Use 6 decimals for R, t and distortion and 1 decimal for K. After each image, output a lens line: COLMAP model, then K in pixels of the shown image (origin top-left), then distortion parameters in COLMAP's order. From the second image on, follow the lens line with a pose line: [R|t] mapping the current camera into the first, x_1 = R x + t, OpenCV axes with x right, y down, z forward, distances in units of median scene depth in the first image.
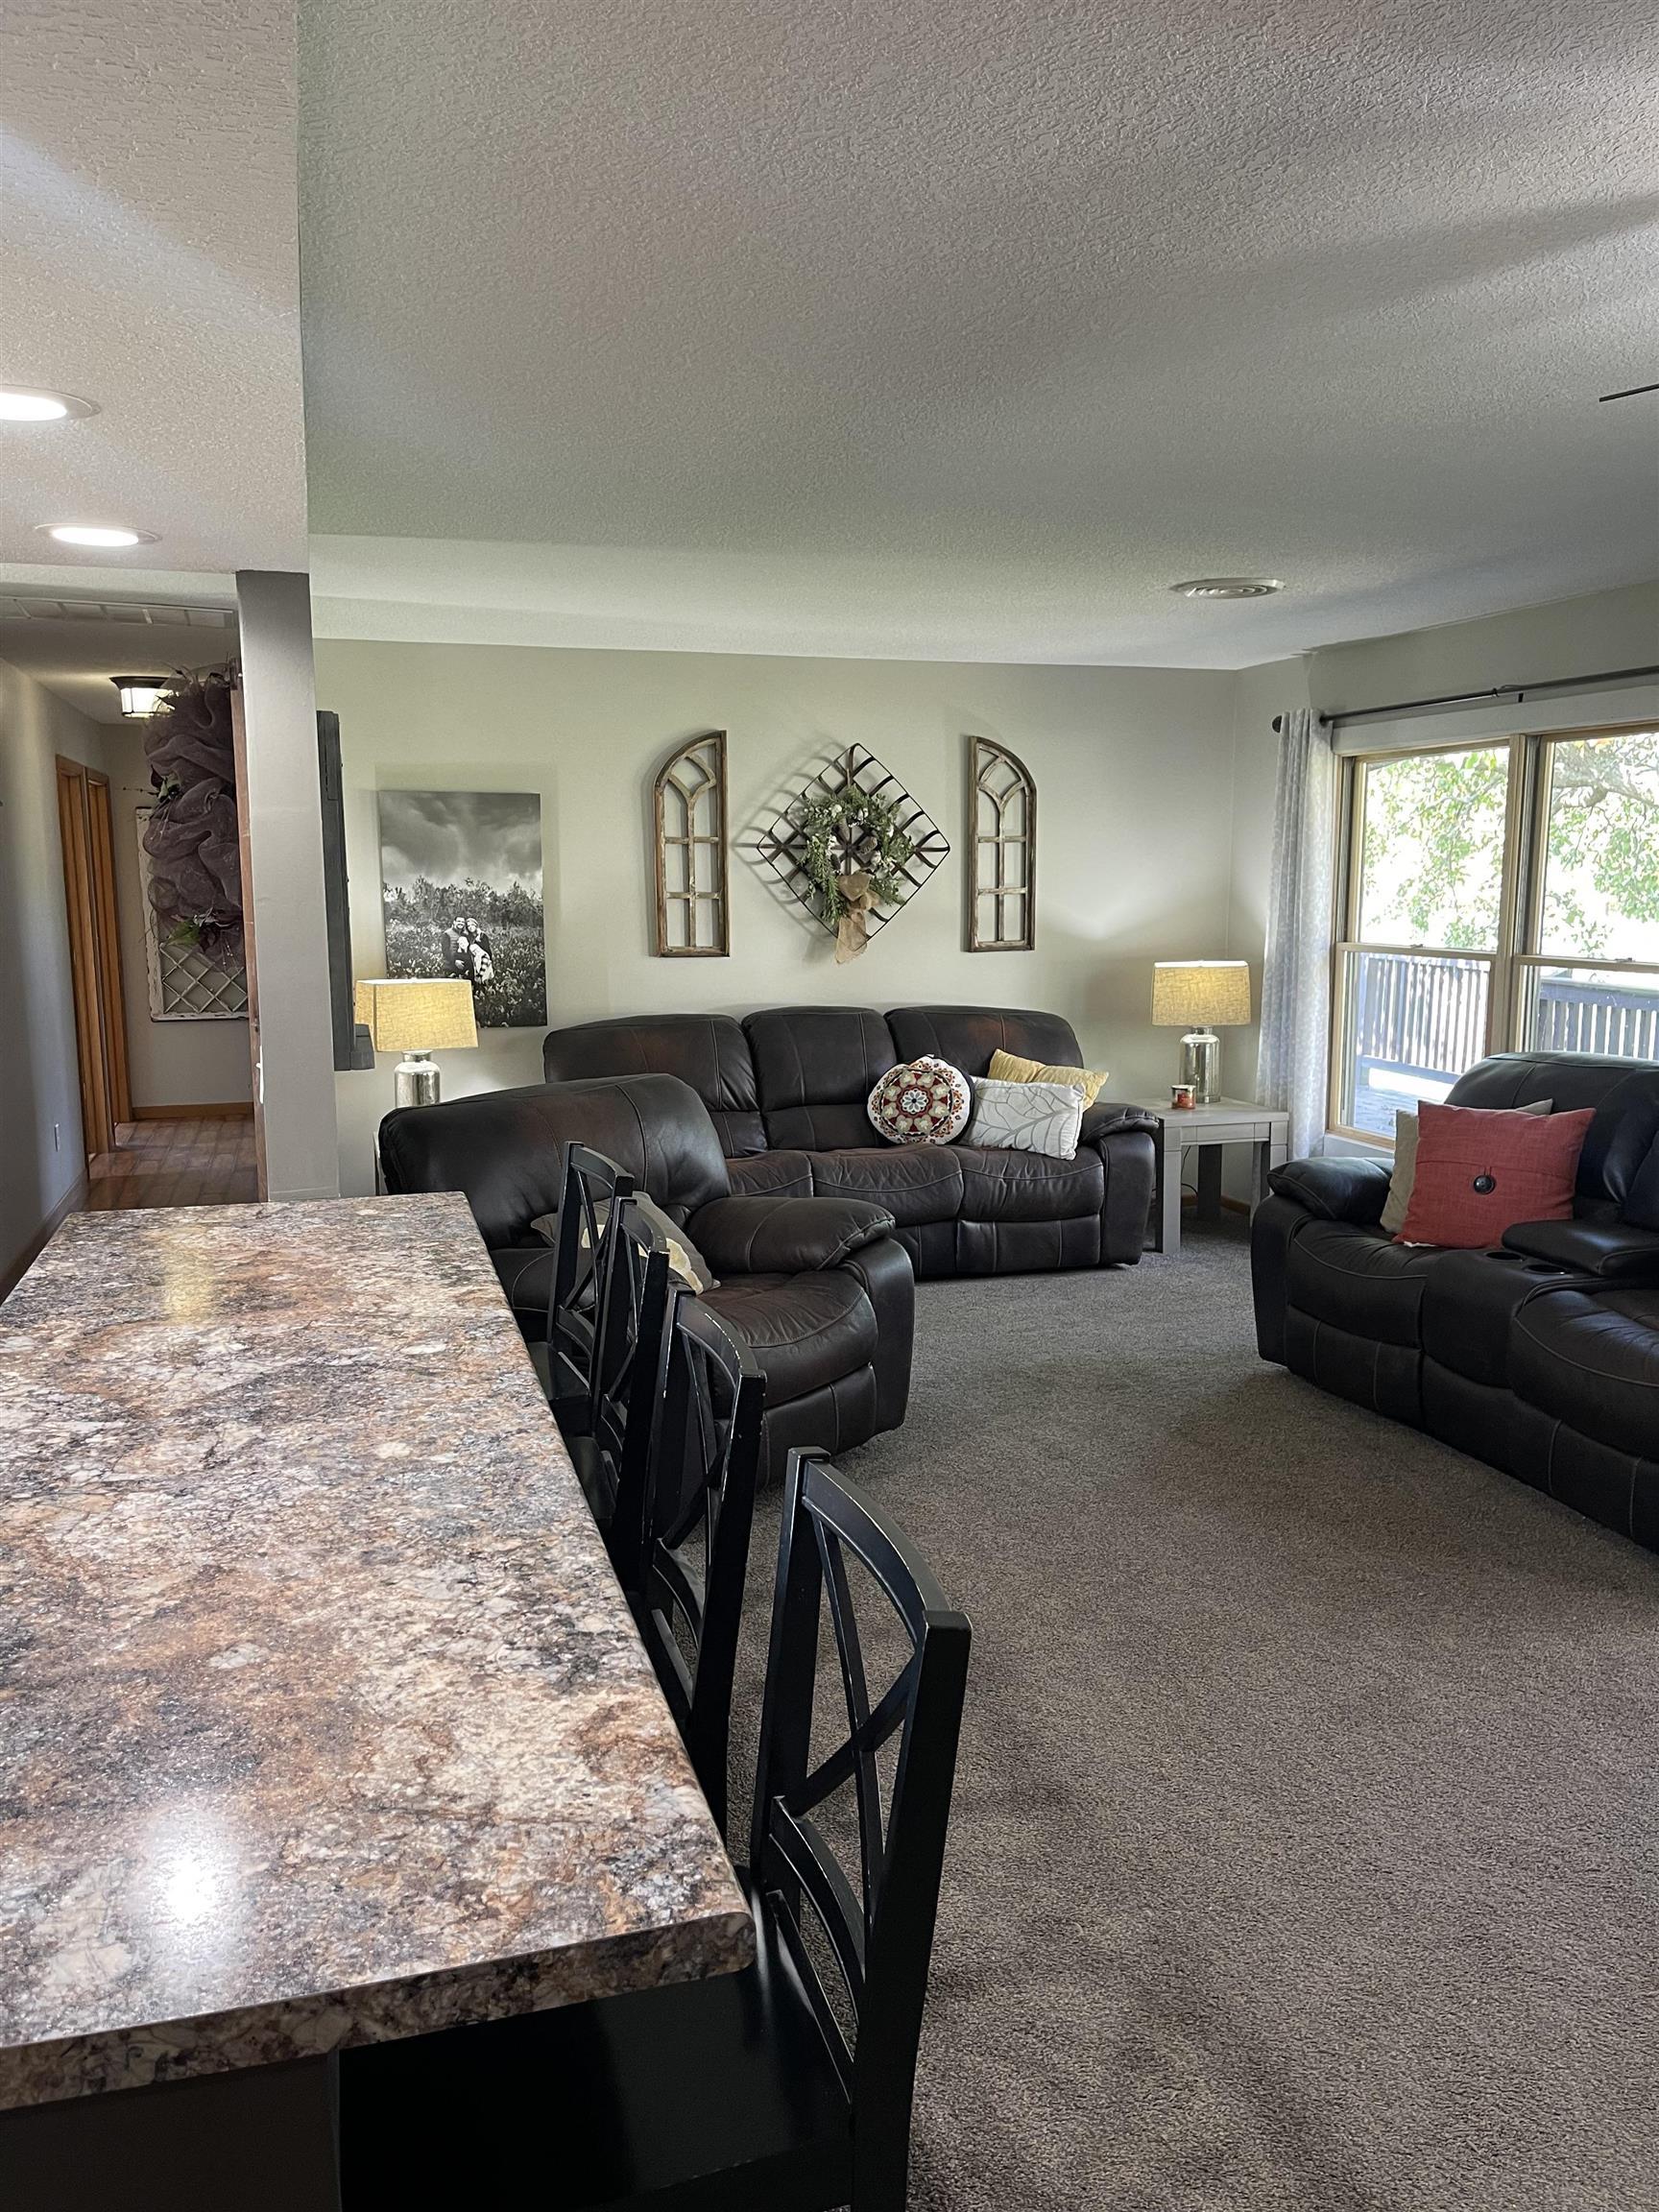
lens RADIAL K [[1649.8, 0, 844.0], [0, 1649.8, 1127.7], [0, 0, 1]] dist [0.044215, -0.084428]
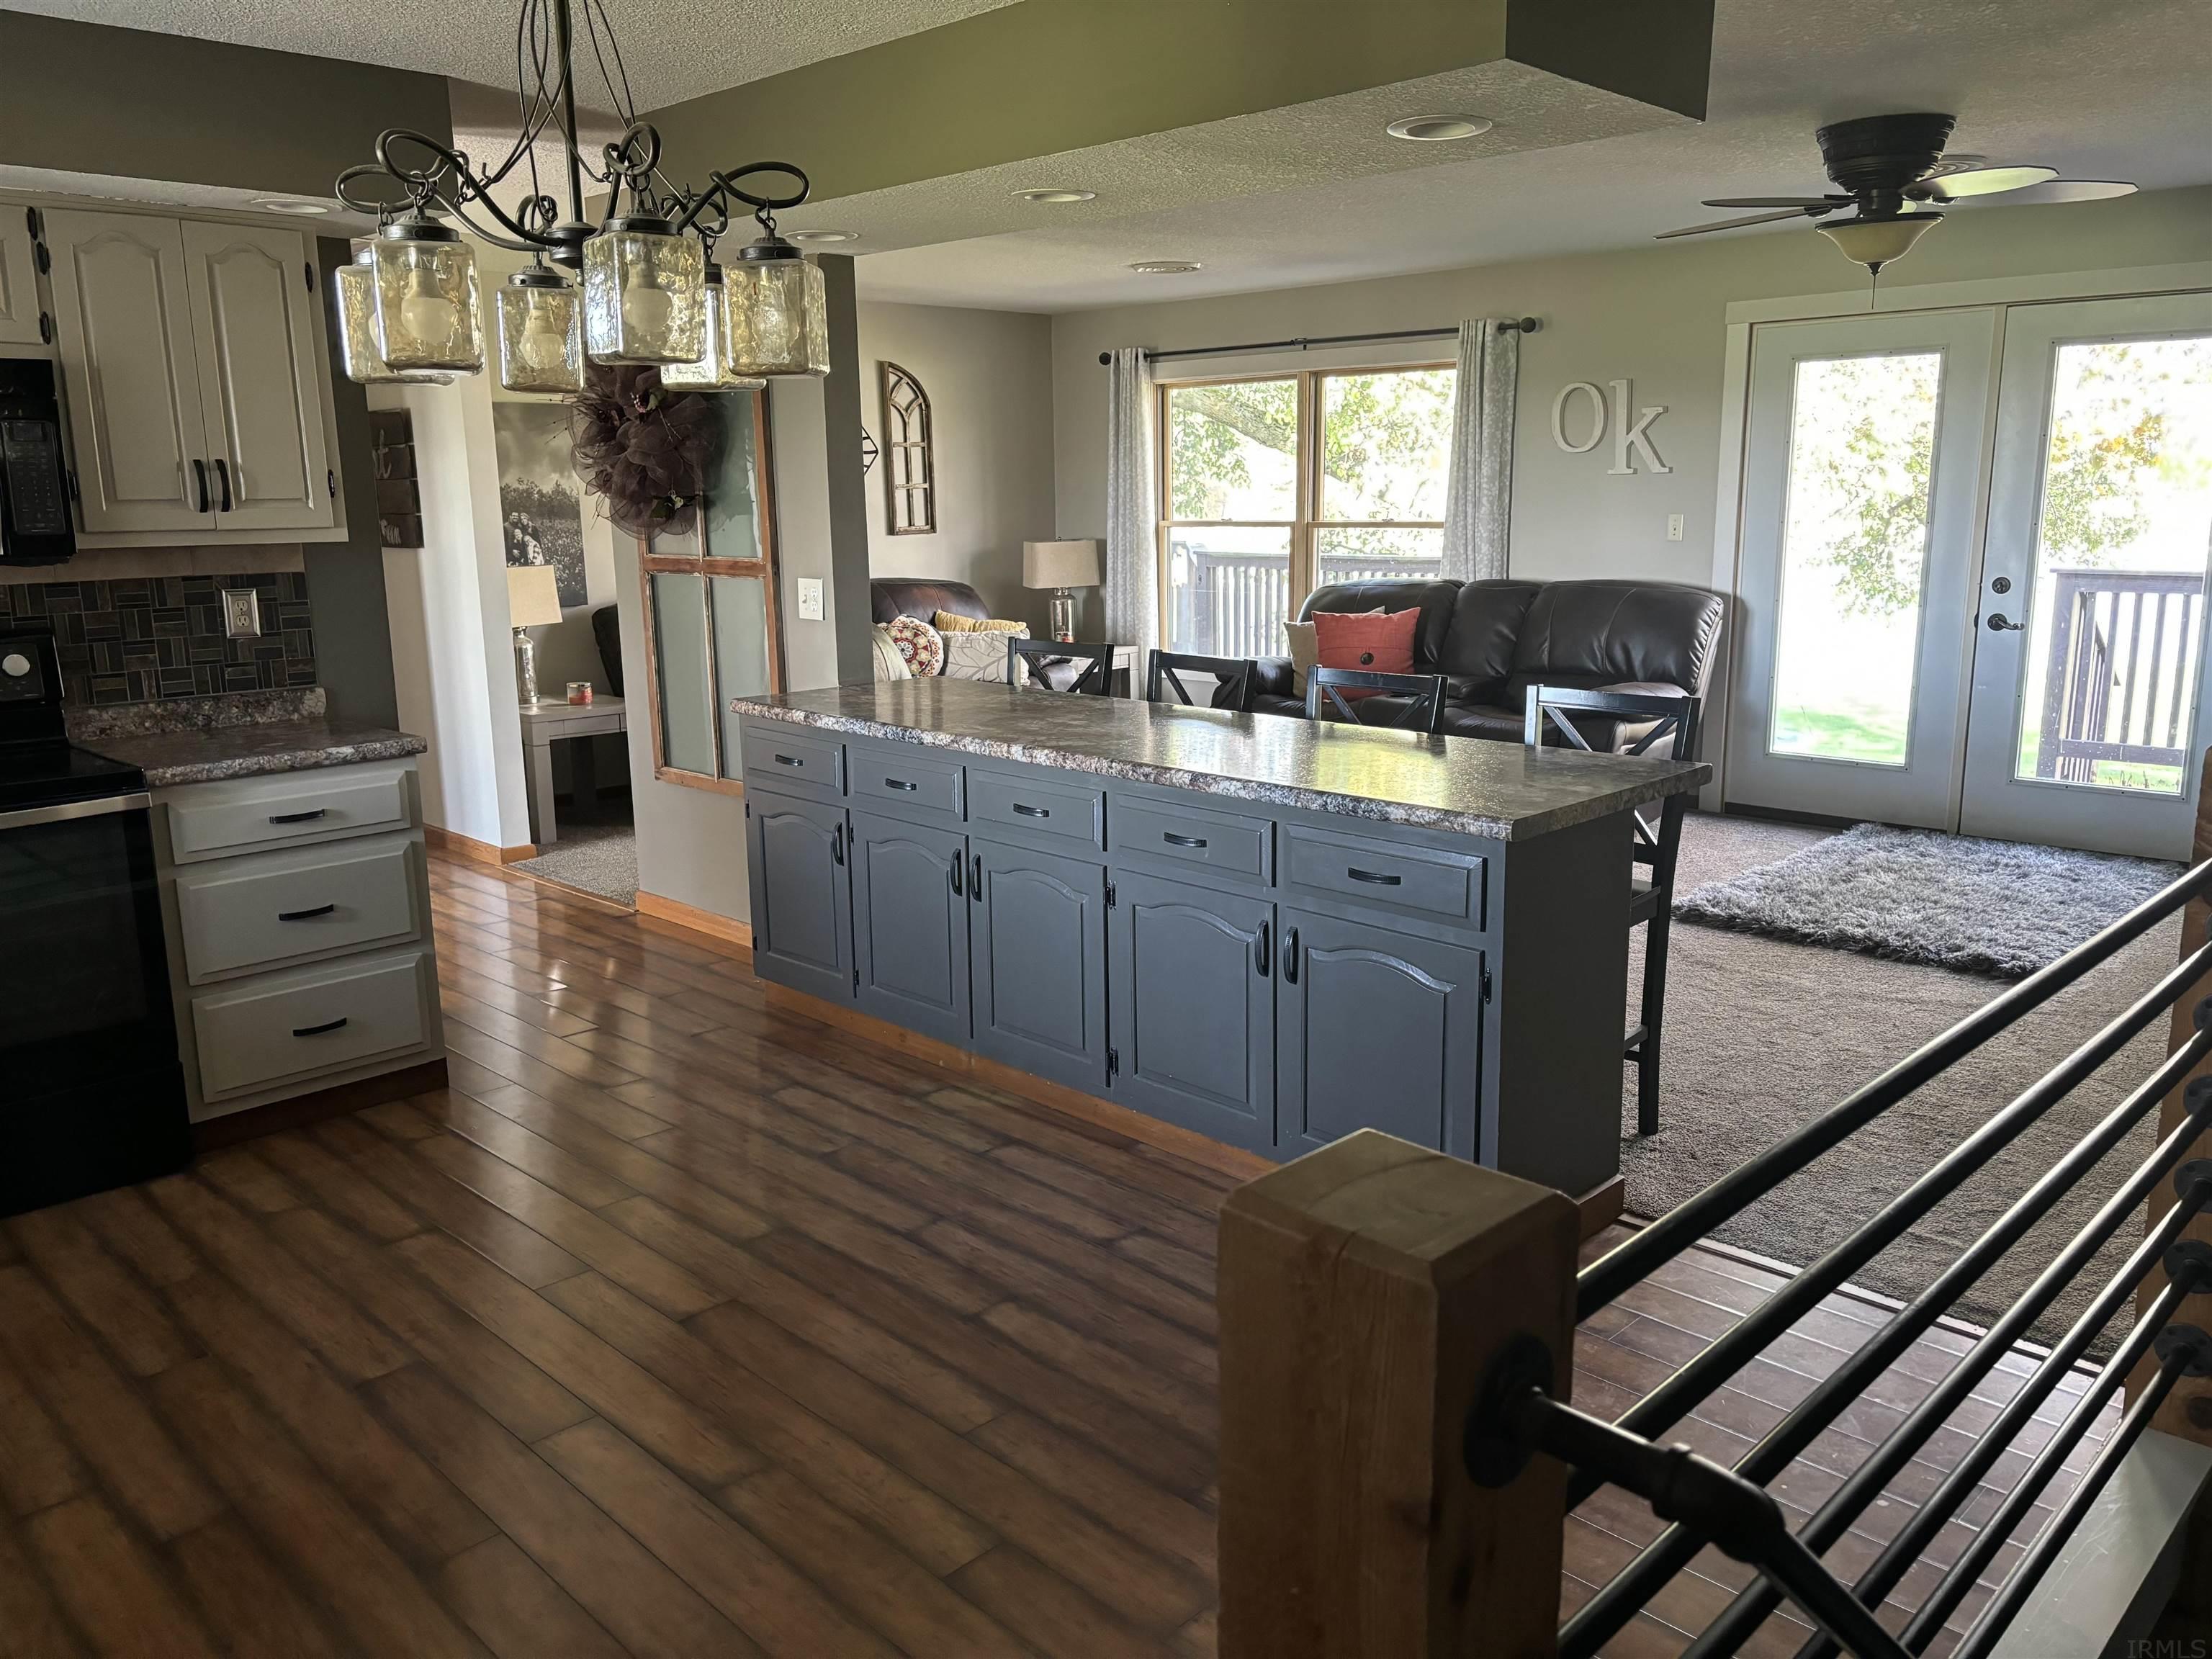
lens RADIAL K [[1652.2, 0, 1101.7], [0, 1652.2, 835.0], [0, 0, 1]] dist [0.067985, -0.079648]
pose [[0.878081, -0.110927, 0.465478, -0.432692], [0.086289, 0.993519, 0.073988, 0.044700], [-0.470668, -0.024802, 0.881962, -0.214970]]
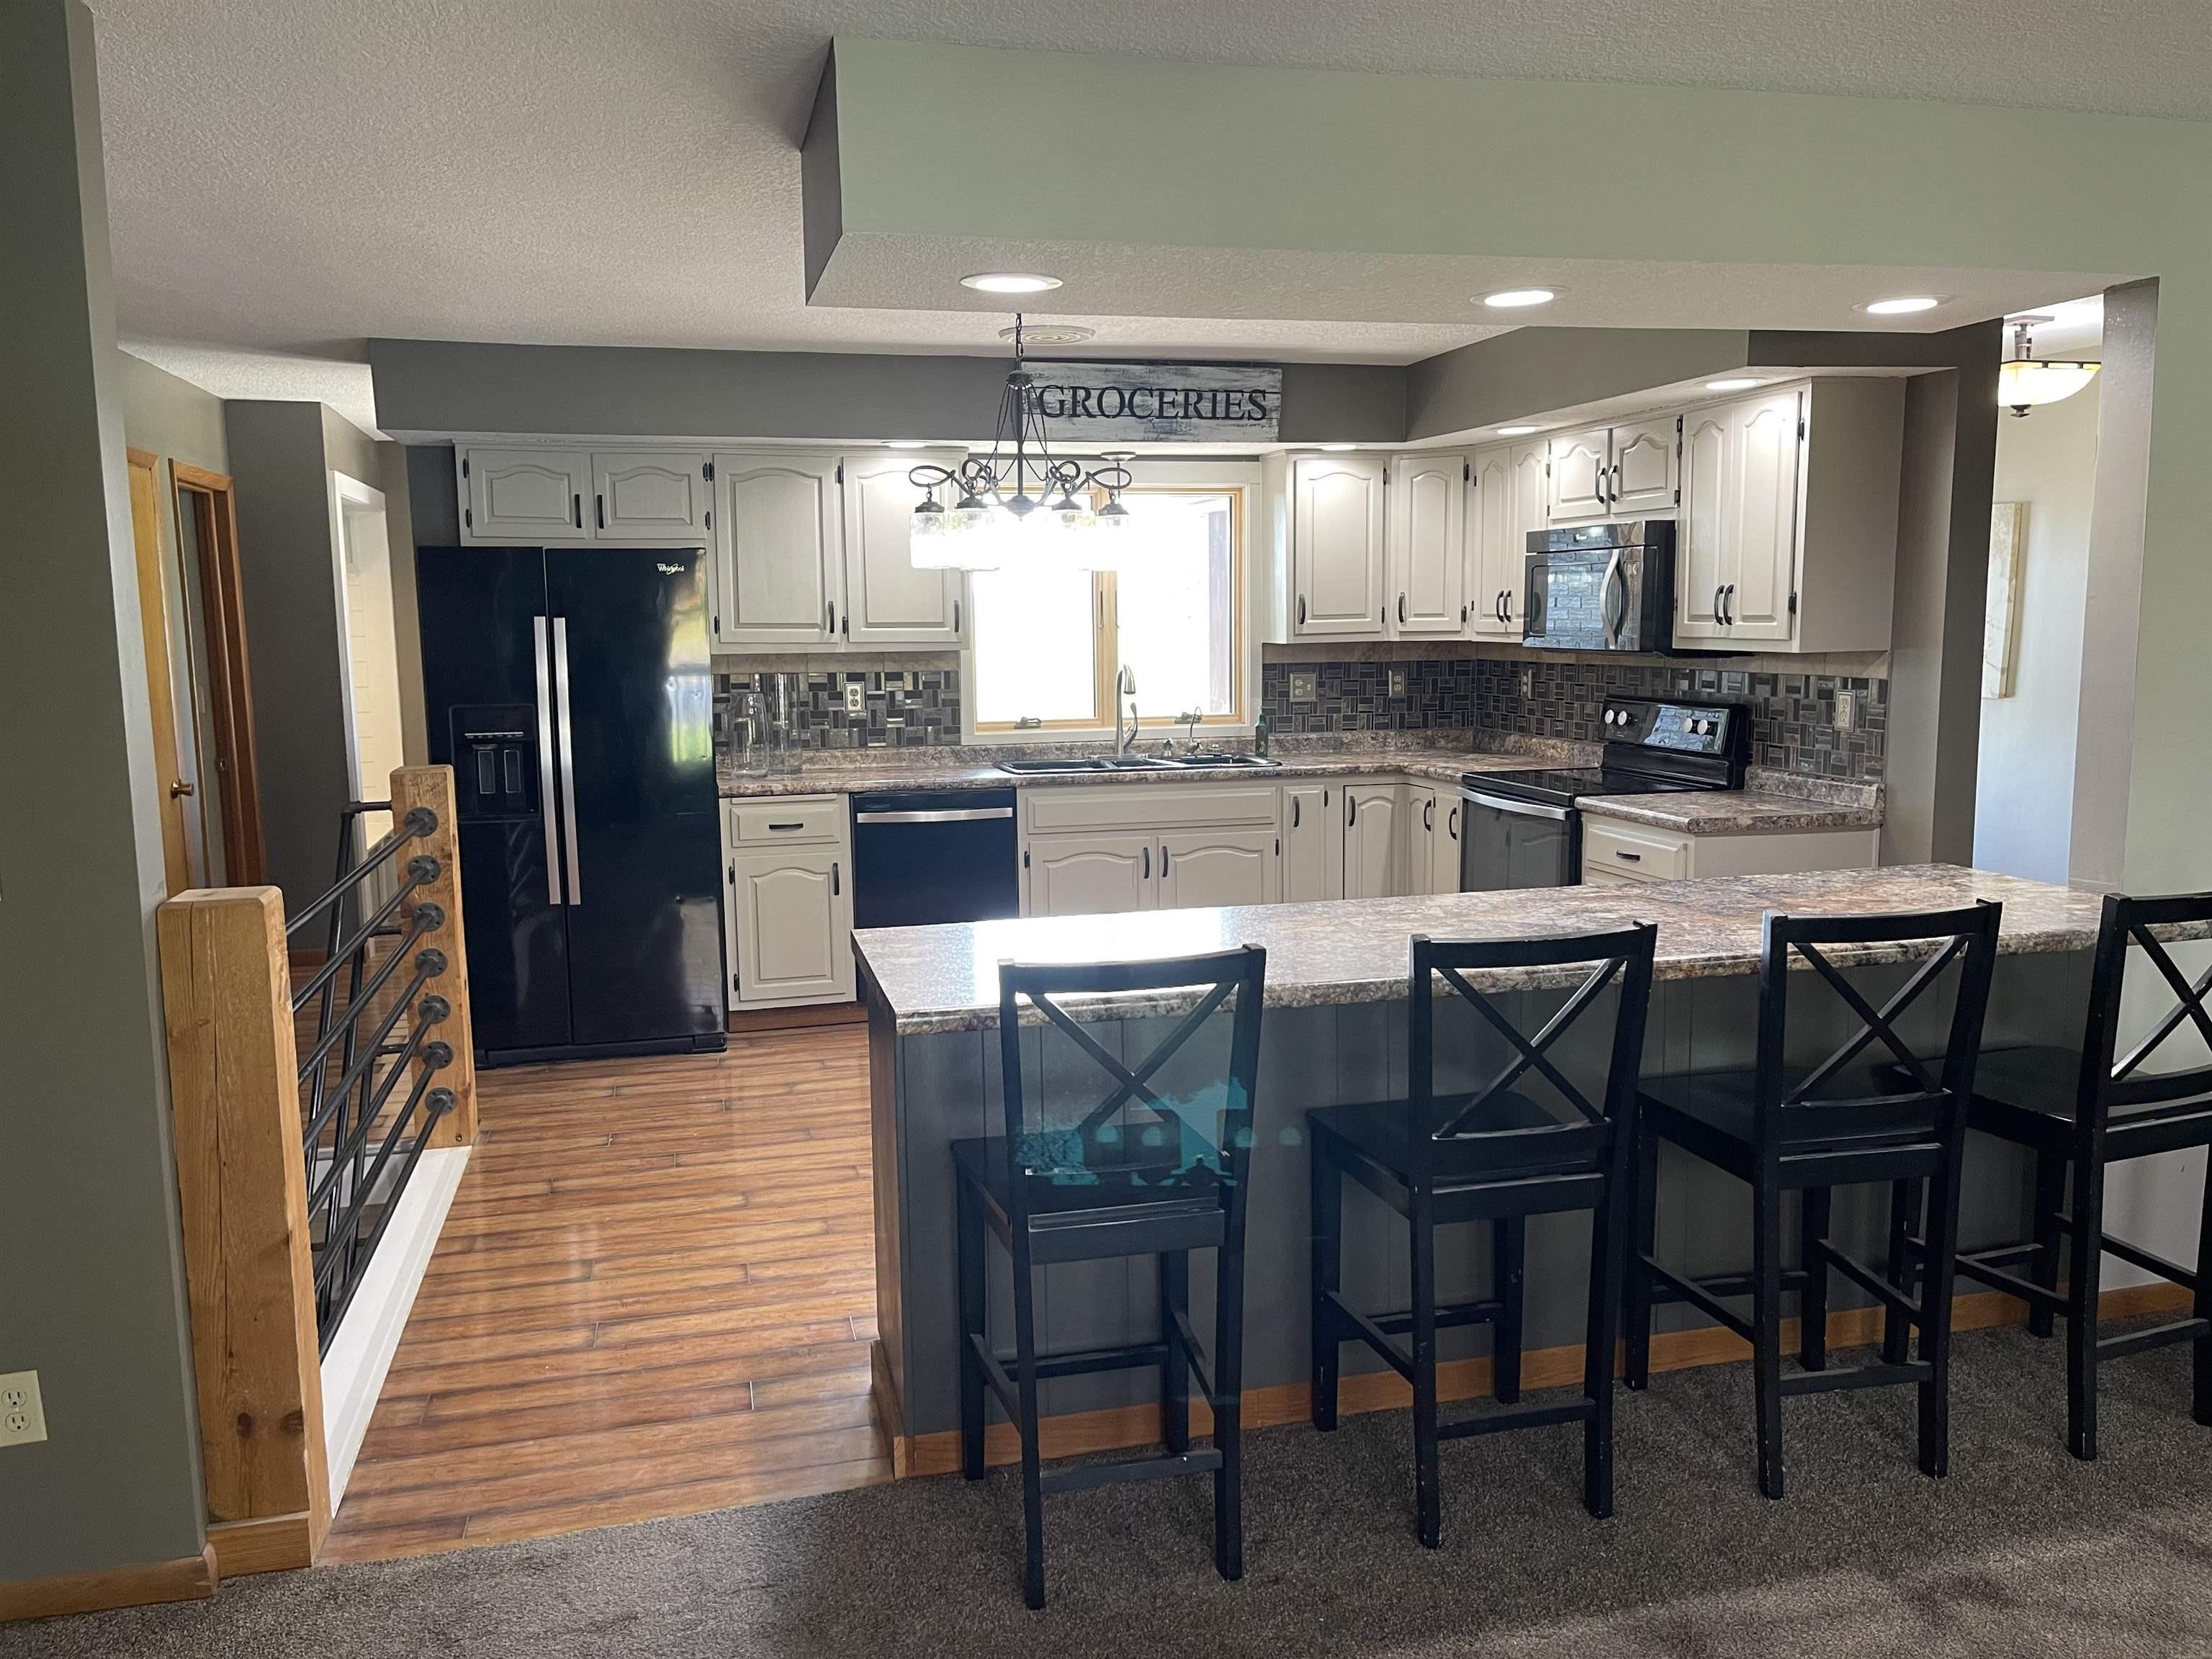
lens RADIAL K [[1649.8, 0, 1102.9], [0, 1649.8, 826.0], [0, 0, 1]] dist [0.044215, -0.084428]
pose [[-0.039862, 0.128424, -0.990918, 0.359265], [-0.139166, 0.981327, 0.132780, -0.023292], [0.989466, 0.143195, -0.021245, 0.207039]]
